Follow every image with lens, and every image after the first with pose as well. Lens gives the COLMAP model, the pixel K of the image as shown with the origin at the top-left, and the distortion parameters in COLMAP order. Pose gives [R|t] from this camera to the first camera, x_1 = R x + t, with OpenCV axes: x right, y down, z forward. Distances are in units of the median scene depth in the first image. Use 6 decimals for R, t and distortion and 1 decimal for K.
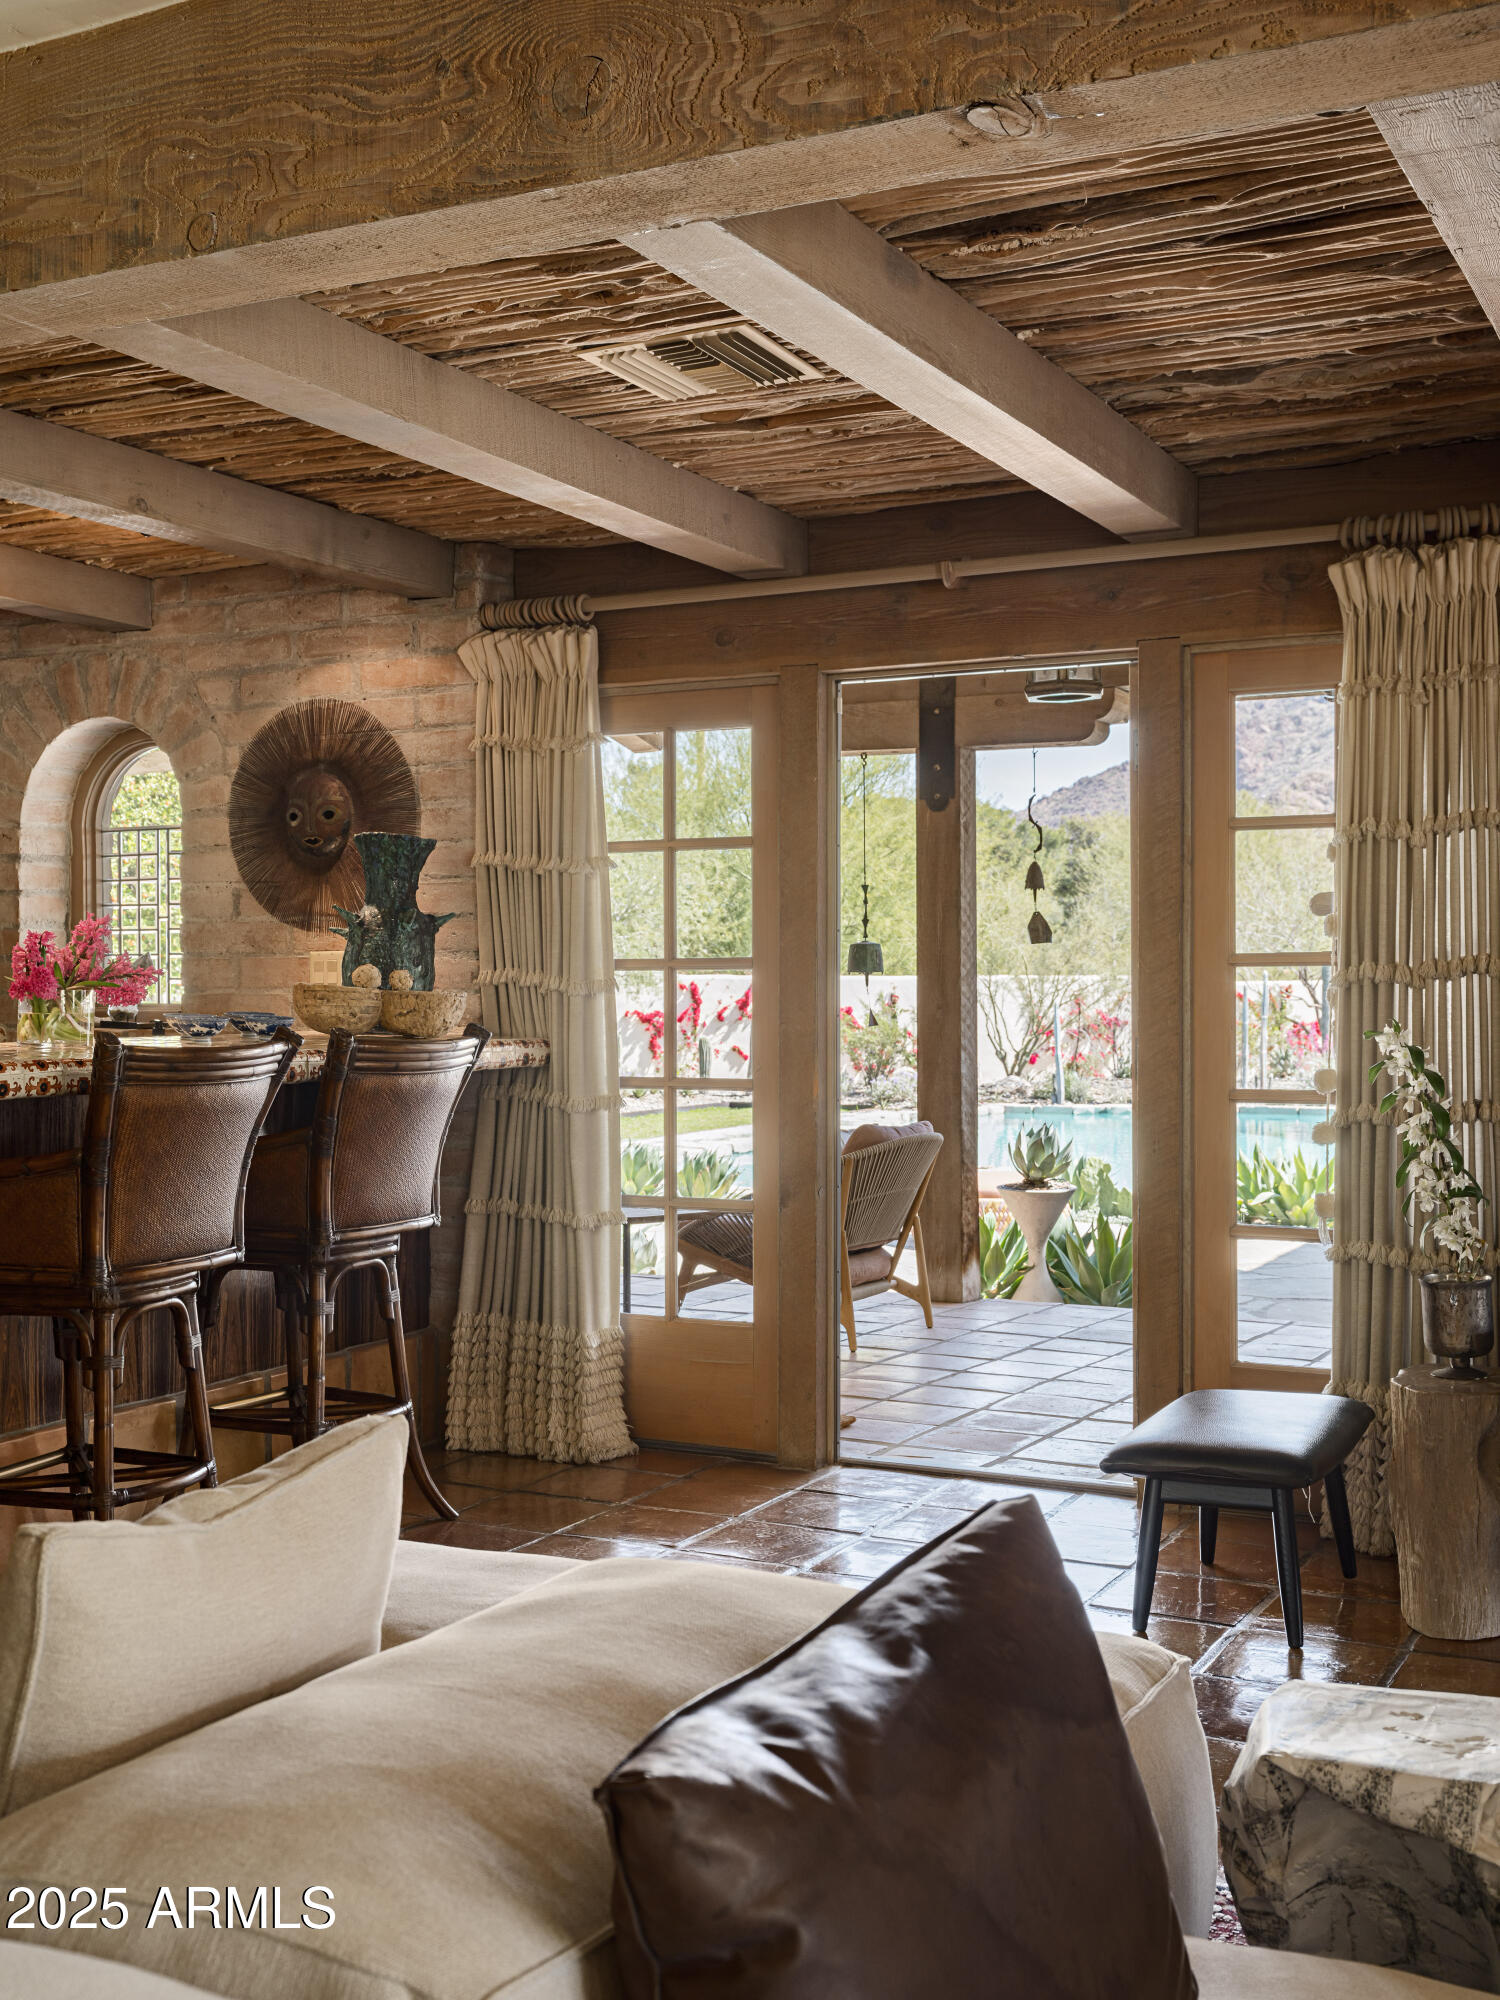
lens RADIAL K [[2252.0, 0, 750.0], [0, 2252.0, 1000.0], [0, 0, 1]] dist [-0.063098, -0.004467]
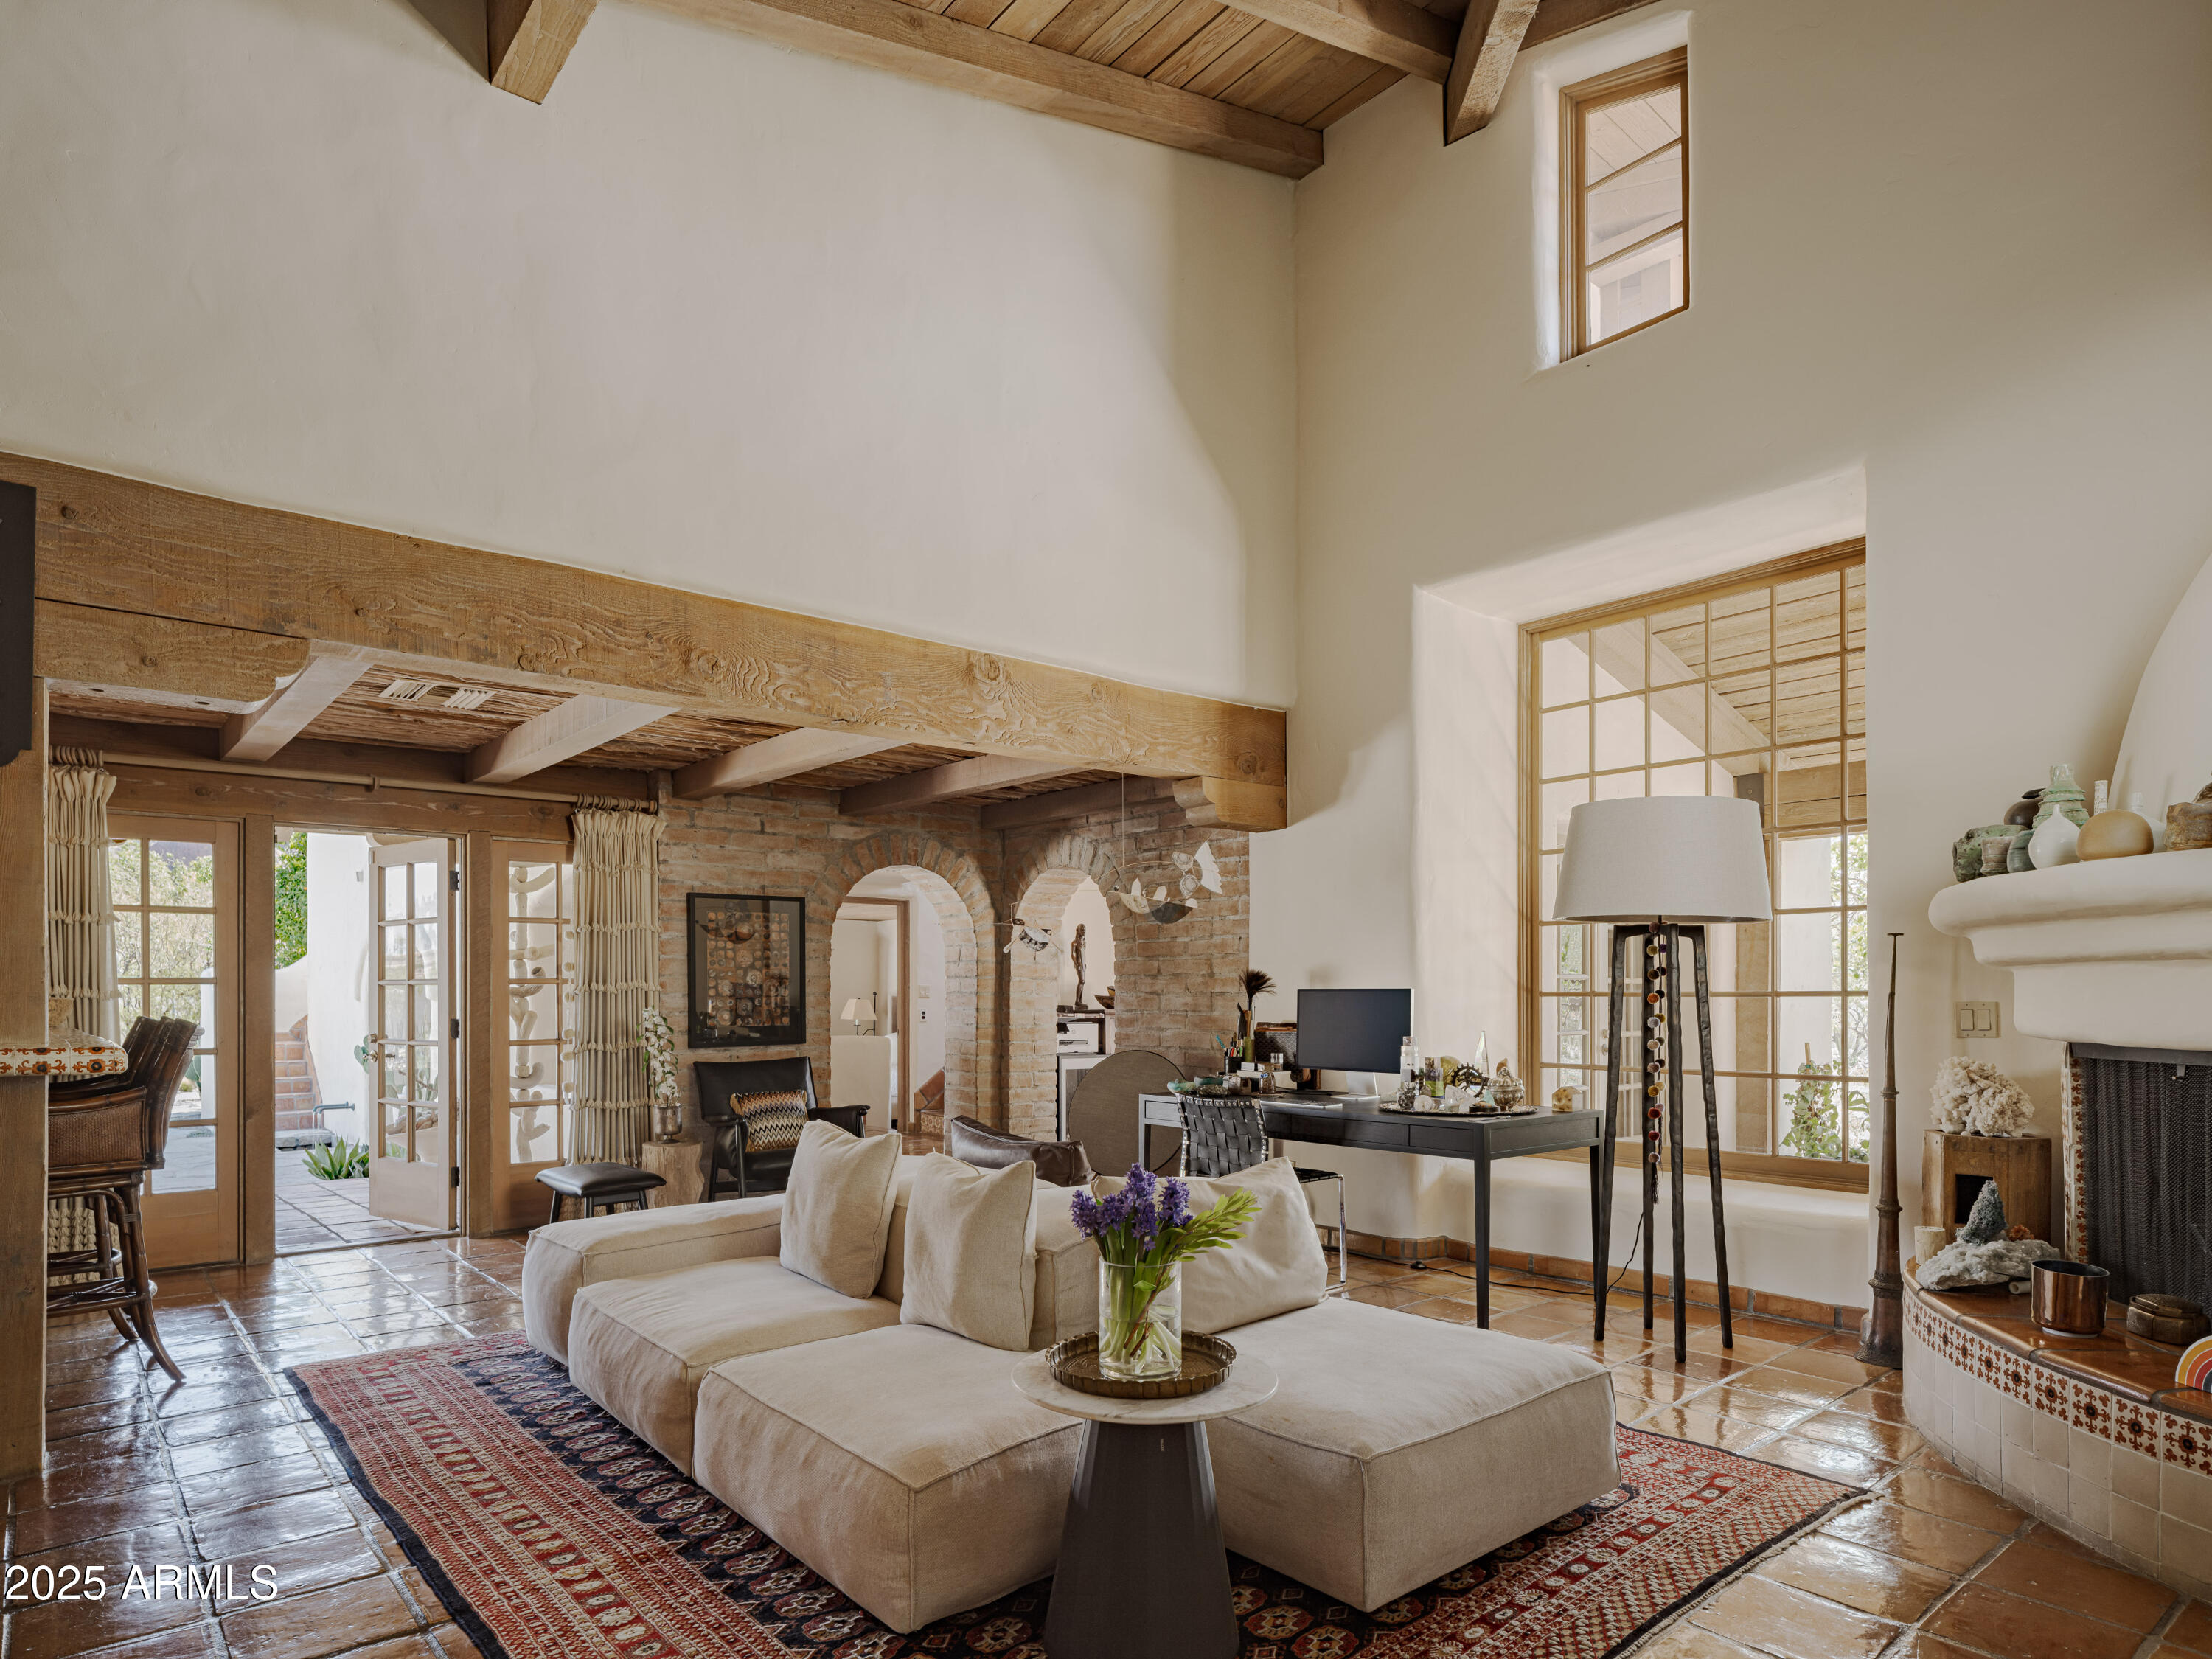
lens RADIAL K [[1221.5, 0, 1106.0], [0, 1221.5, 829.5], [0, 0, 1]] dist [0.001306, 0.000287]
pose [[0.383564, 0.118428, 0.915889, -0.774809], [0.008933, 0.991221, -0.131910, 0.000837], [-0.923471, 0.058777, 0.379139, -0.018901]]
